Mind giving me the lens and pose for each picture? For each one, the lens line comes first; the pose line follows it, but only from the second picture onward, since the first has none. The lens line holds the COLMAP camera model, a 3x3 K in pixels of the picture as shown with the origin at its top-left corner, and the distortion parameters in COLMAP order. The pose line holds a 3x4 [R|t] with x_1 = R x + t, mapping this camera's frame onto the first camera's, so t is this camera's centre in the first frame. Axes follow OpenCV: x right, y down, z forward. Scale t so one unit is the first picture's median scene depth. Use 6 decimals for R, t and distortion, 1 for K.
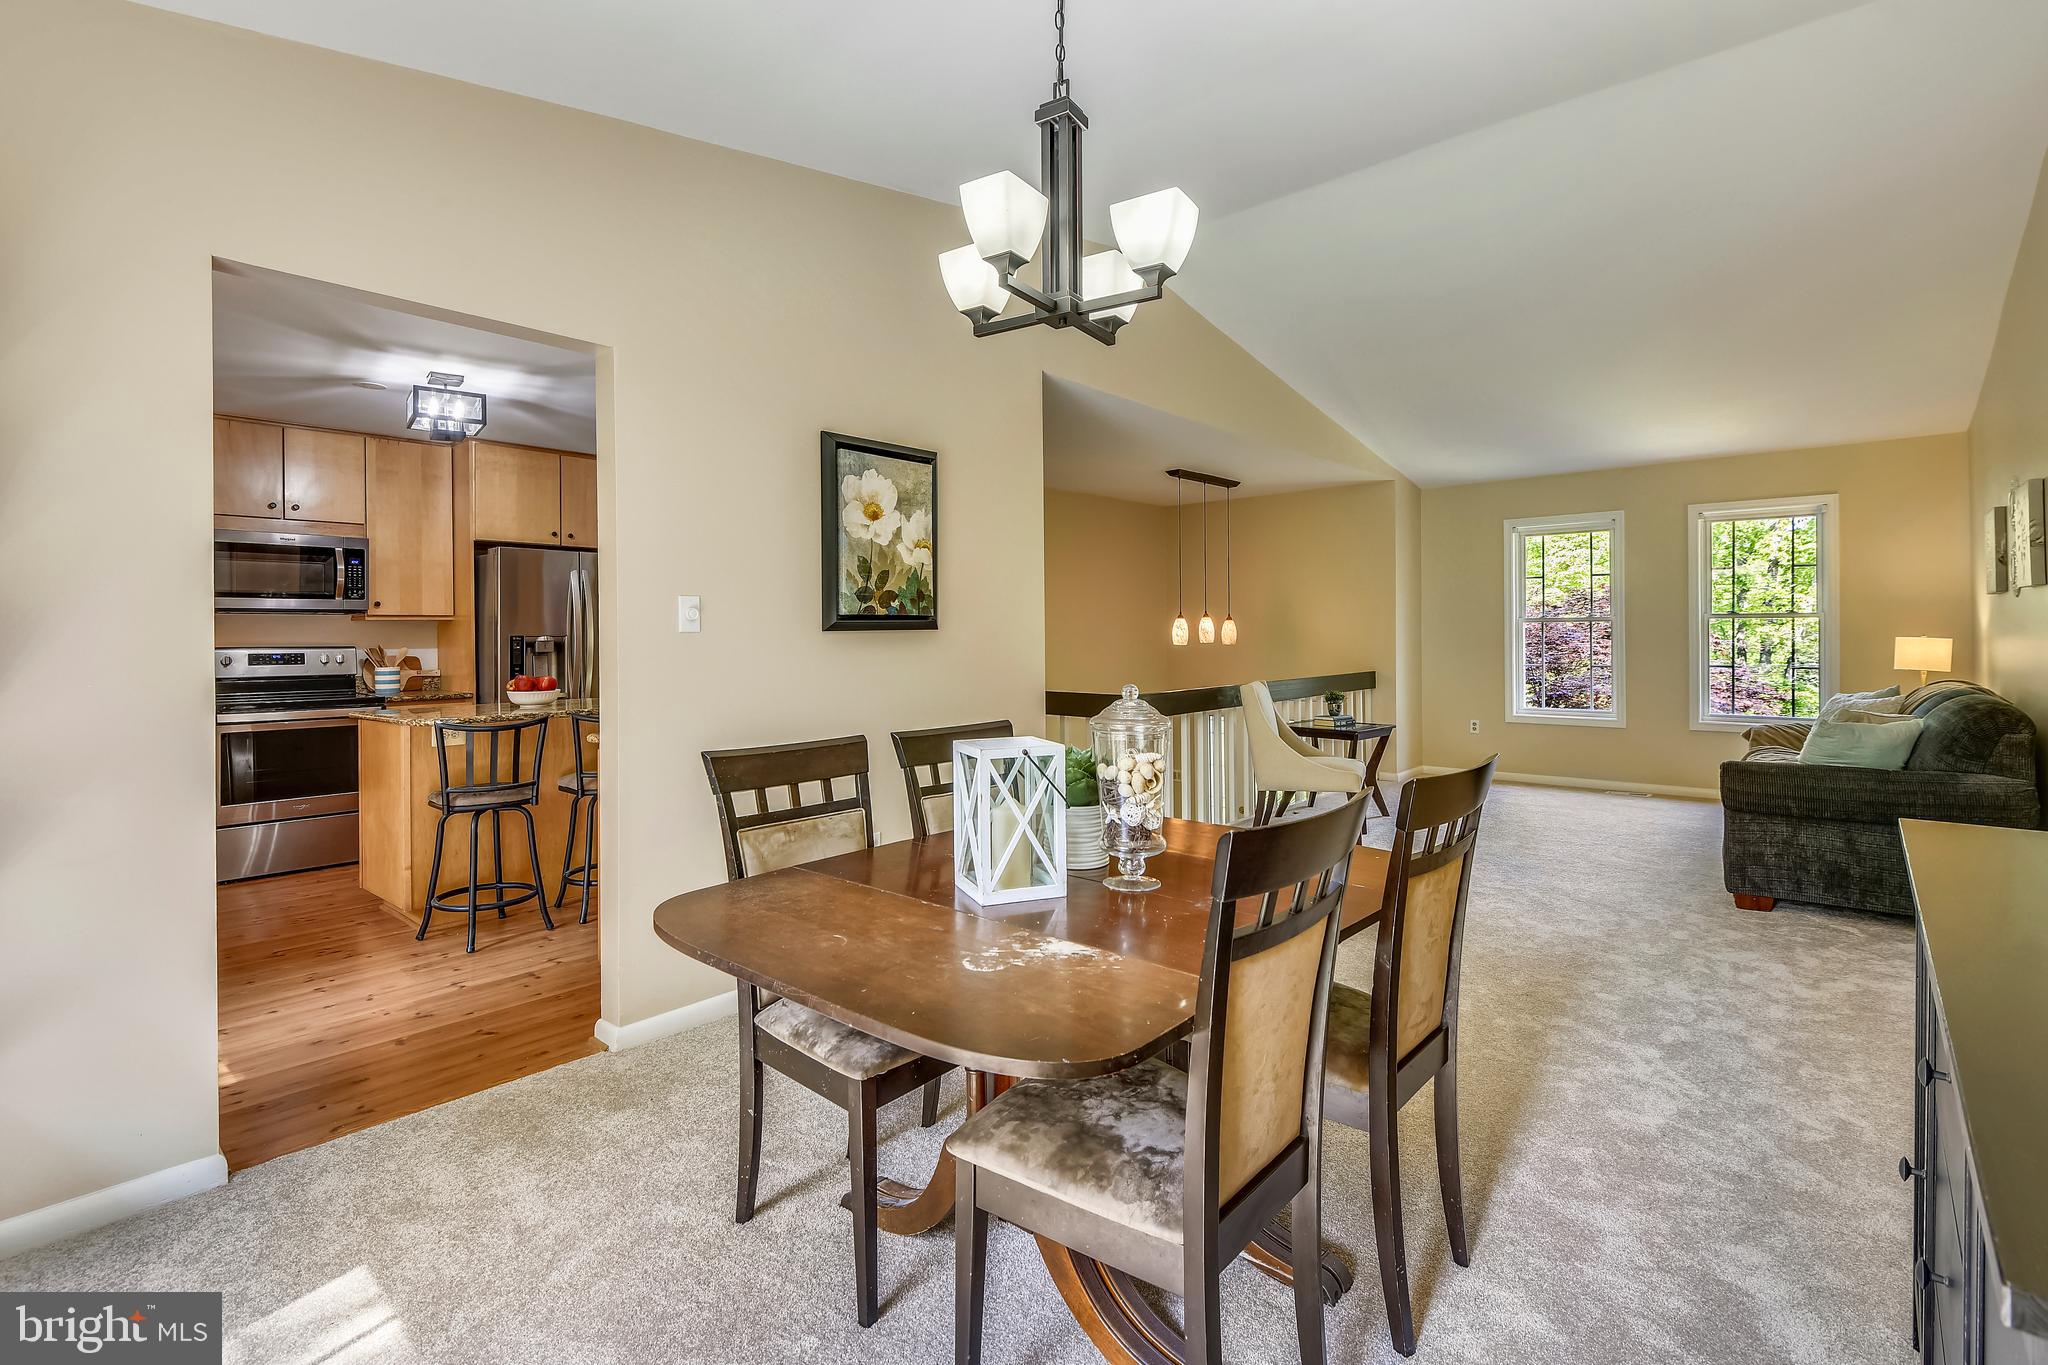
lens RADIAL K [[960.3, 0, 1026.4], [0, 960.3, 638.6], [0, 0, 1]] dist [-0.001576, -0.000164]
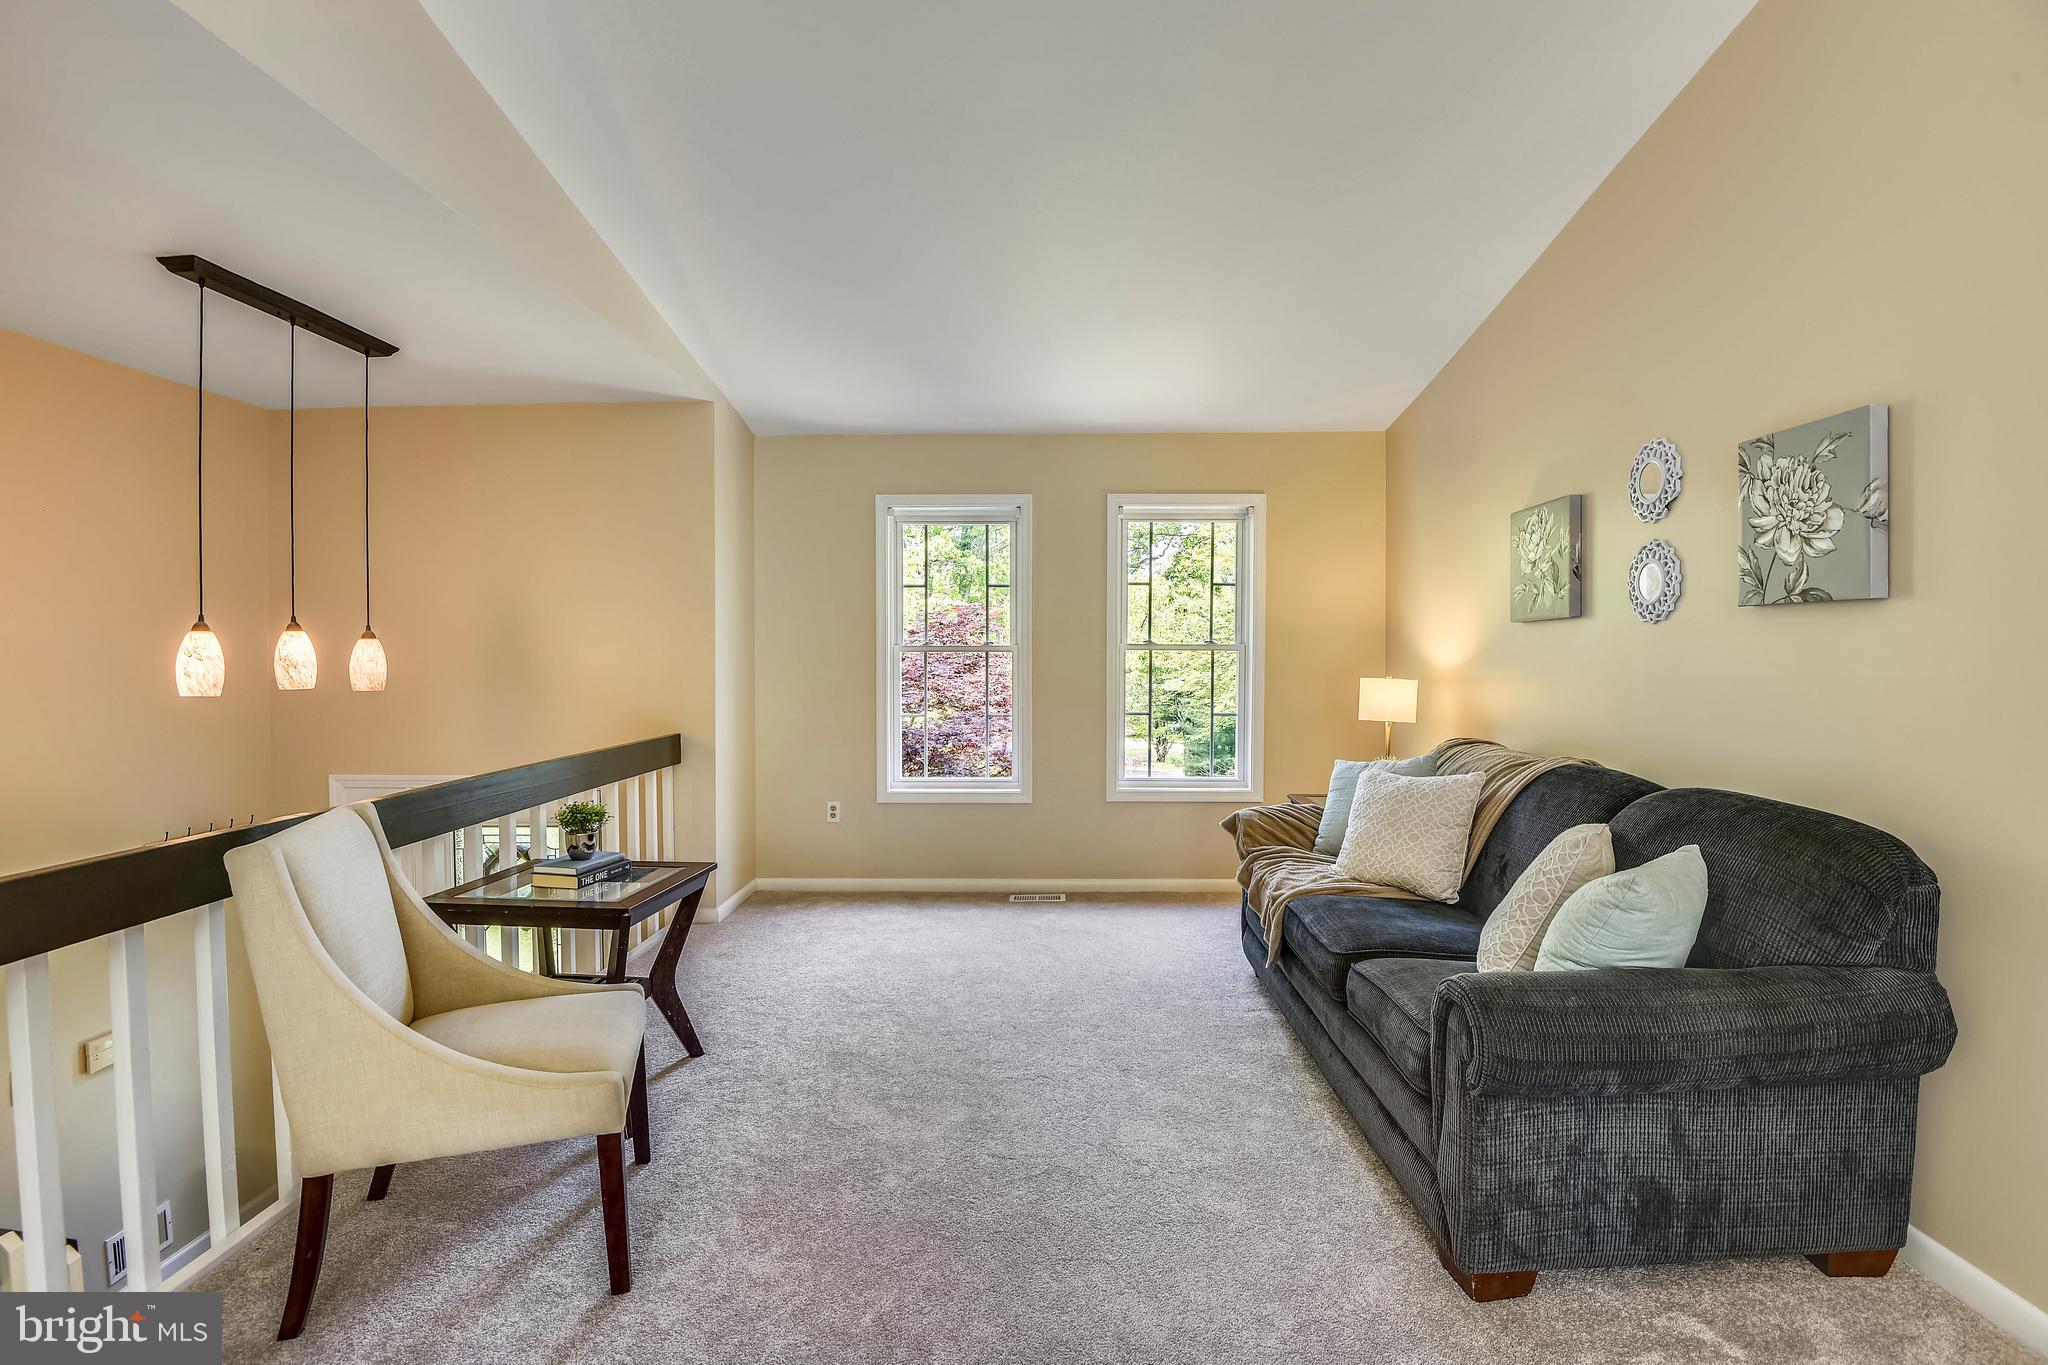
lens RADIAL K [[963.1, 0, 1024.0], [0, 963.1, 682.5], [0, 0, 1]] dist [-0.050298, -0.000212]
pose [[0.778019, -0.006180, 0.628211, 0.186227], [-0.004527, 0.999871, 0.015443, -0.007189], [-0.628225, -0.014859, 0.777890, 0.482446]]
